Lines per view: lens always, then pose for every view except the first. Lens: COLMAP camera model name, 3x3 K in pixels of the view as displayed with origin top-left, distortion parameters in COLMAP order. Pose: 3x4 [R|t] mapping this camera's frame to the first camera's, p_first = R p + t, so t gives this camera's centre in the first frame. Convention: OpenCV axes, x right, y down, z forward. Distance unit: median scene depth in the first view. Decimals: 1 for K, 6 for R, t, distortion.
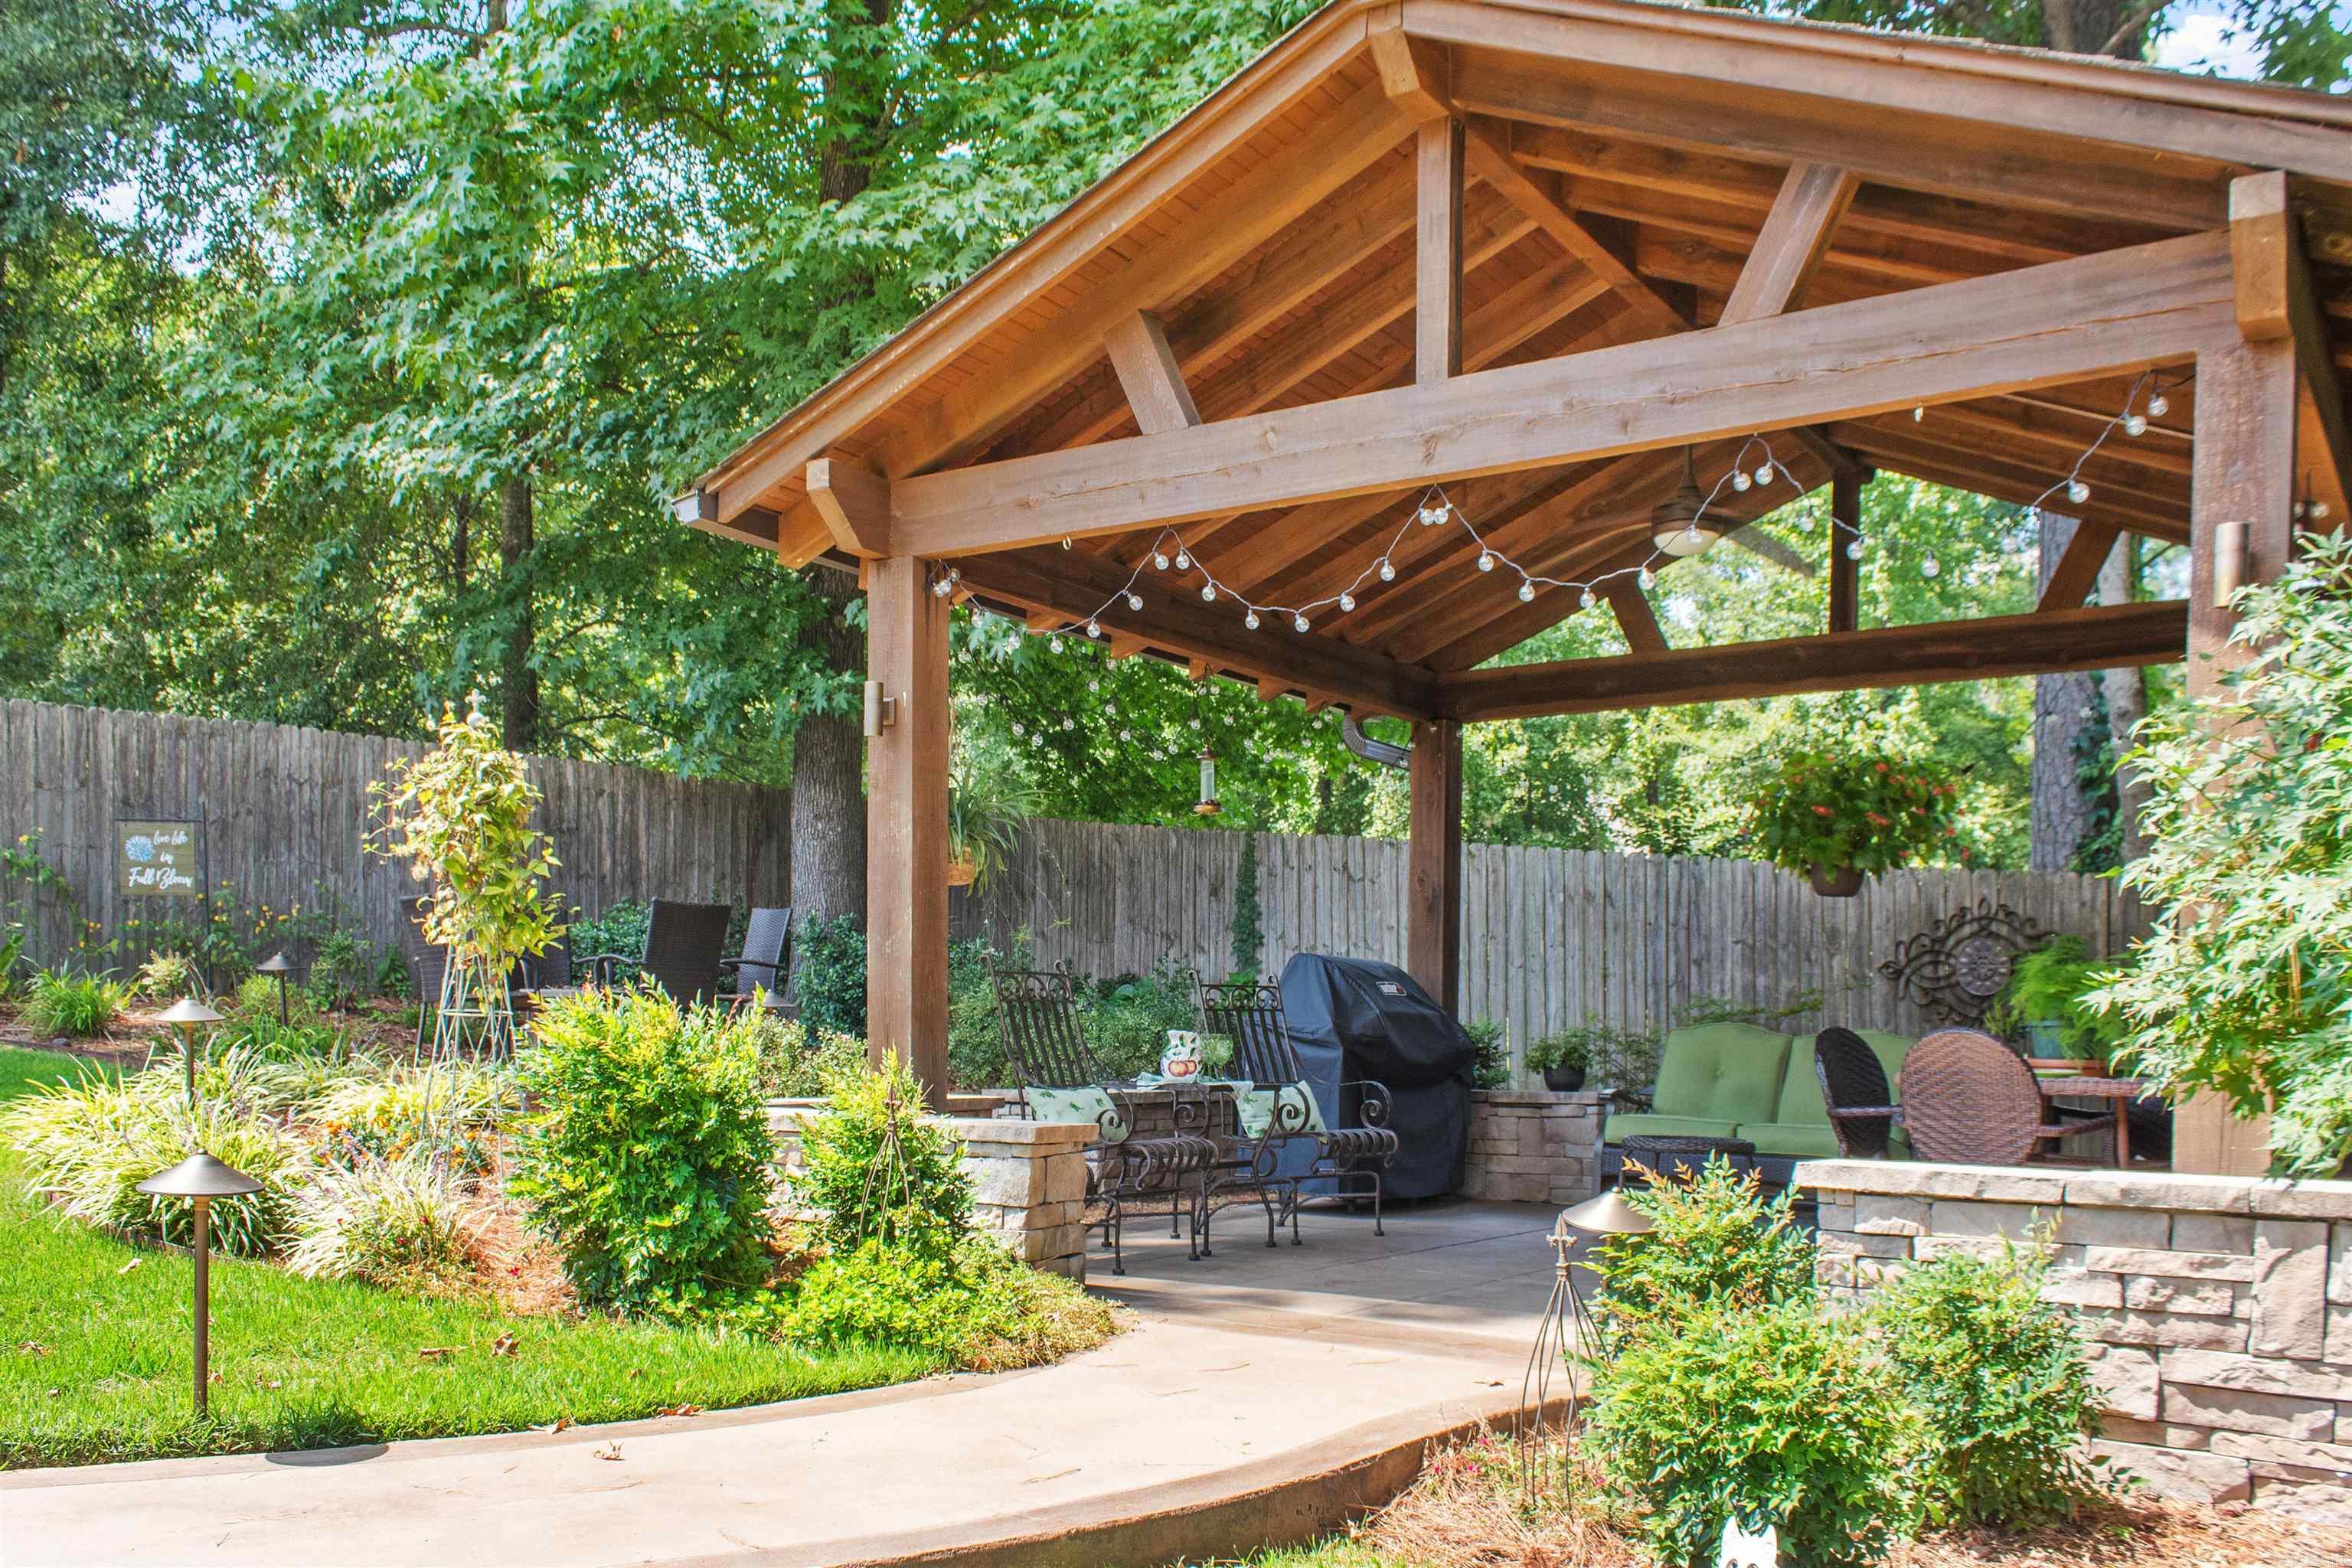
lens RADIAL K [[1952.6, 0, 1178.1], [0, 1952.6, 1085.1], [0, 0, 1]] dist [-0.000933, 0.003322]
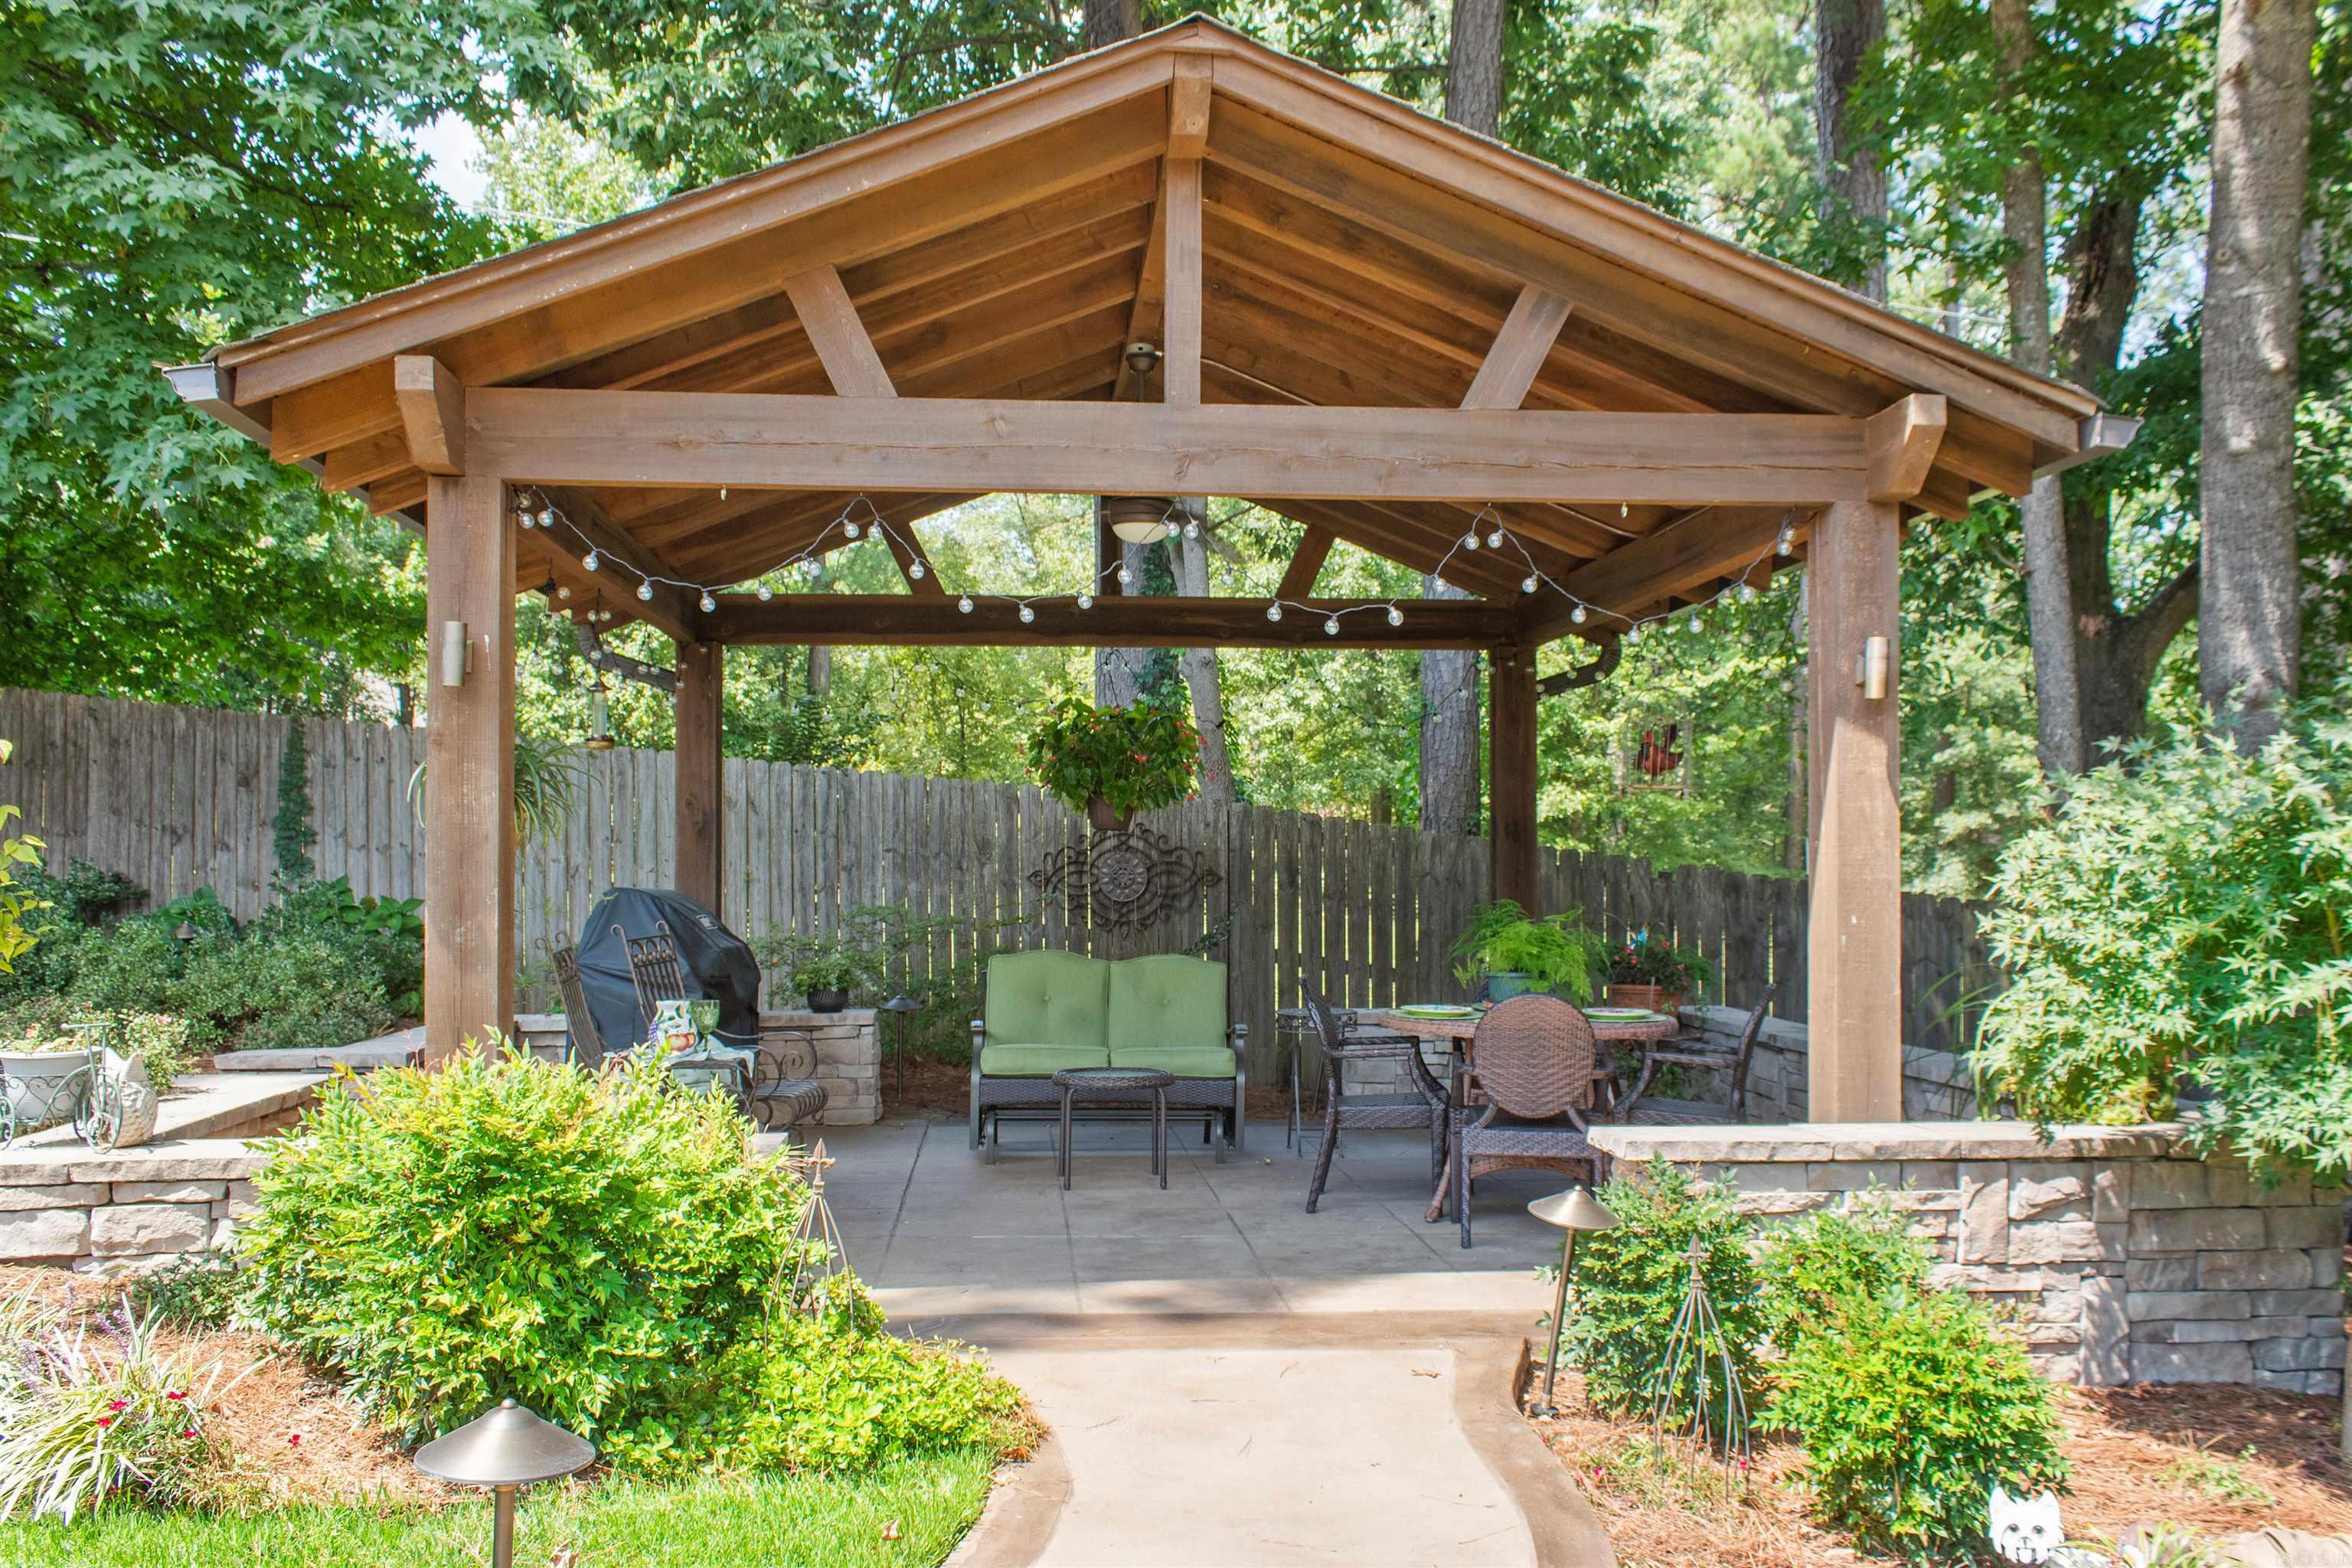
lens RADIAL K [[1887.8, 0, 1178.4], [0, 1887.8, 835.8], [0, 0, 1]] dist [-0.001720, 0.003337]
pose [[0.793811, -0.003298, 0.608155, -0.523577], [0.031040, 0.998902, -0.035098, -0.099998], [-0.607371, 0.046738, 0.793042, 0.223787]]
